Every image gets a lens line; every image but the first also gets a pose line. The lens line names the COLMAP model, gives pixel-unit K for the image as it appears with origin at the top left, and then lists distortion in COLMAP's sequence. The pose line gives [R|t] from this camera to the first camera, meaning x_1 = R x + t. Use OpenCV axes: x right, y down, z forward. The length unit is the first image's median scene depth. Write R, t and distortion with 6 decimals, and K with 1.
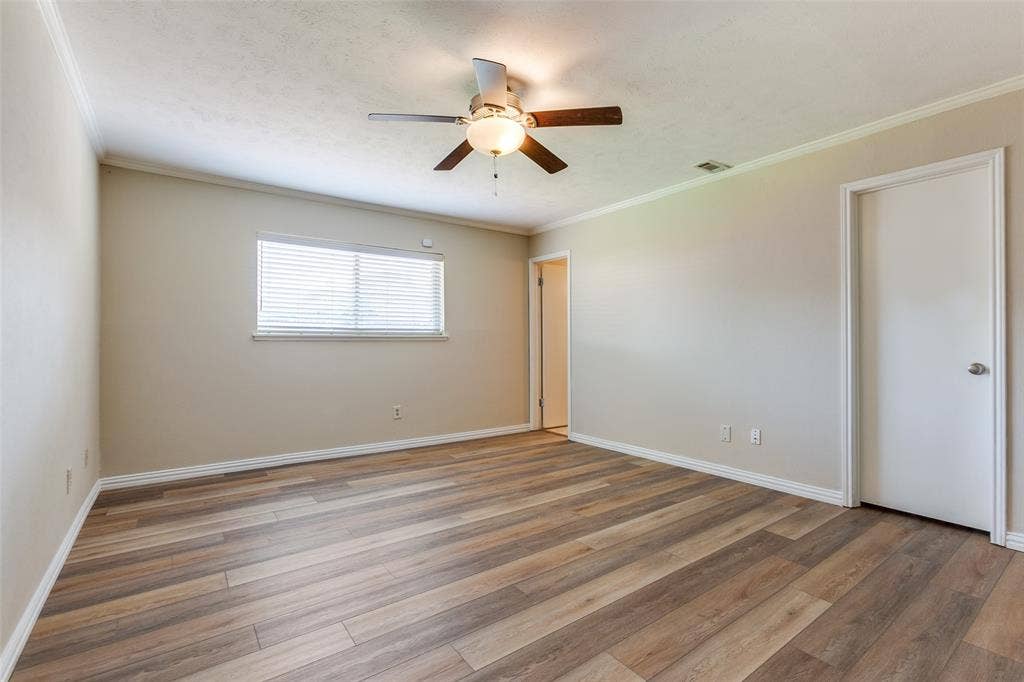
lens RADIAL K [[462.2, 0, 509.5], [0, 462.2, 340.7], [0, 0, 1]] dist [-0.026701, 0.022596]
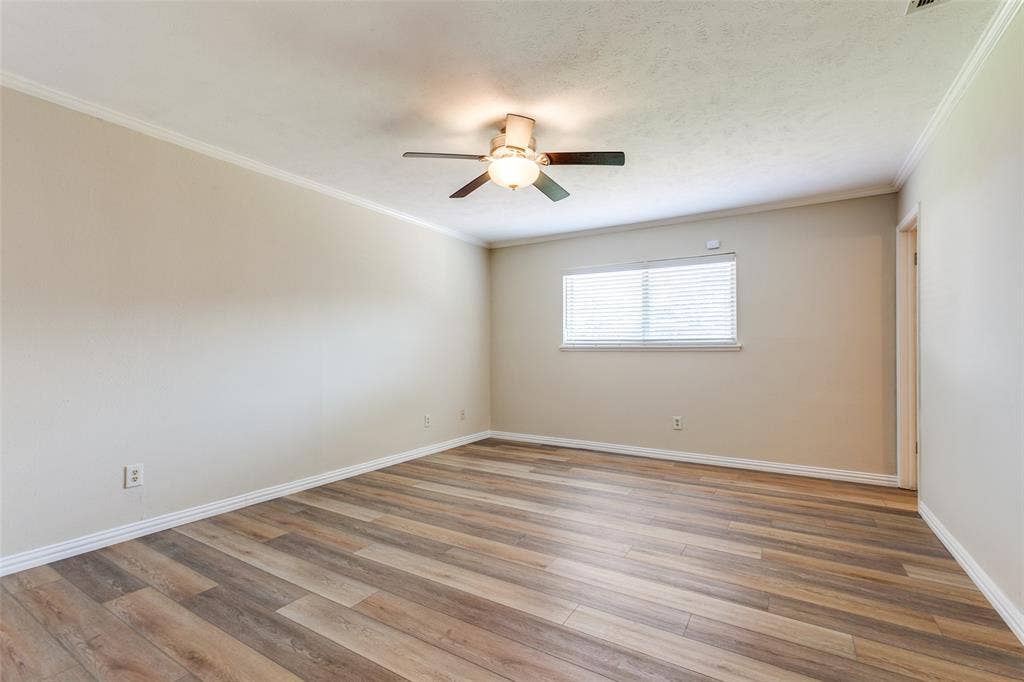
lens RADIAL K [[462.2, 0, 509.5], [0, 462.2, 340.7], [0, 0, 1]] dist [-0.026701, 0.022596]
pose [[0.369661, -0.022865, -0.928885, 0.630683], [0.003673, 0.999725, -0.023147, -0.000065], [0.929160, 0.005145, 0.369643, 0.341869]]
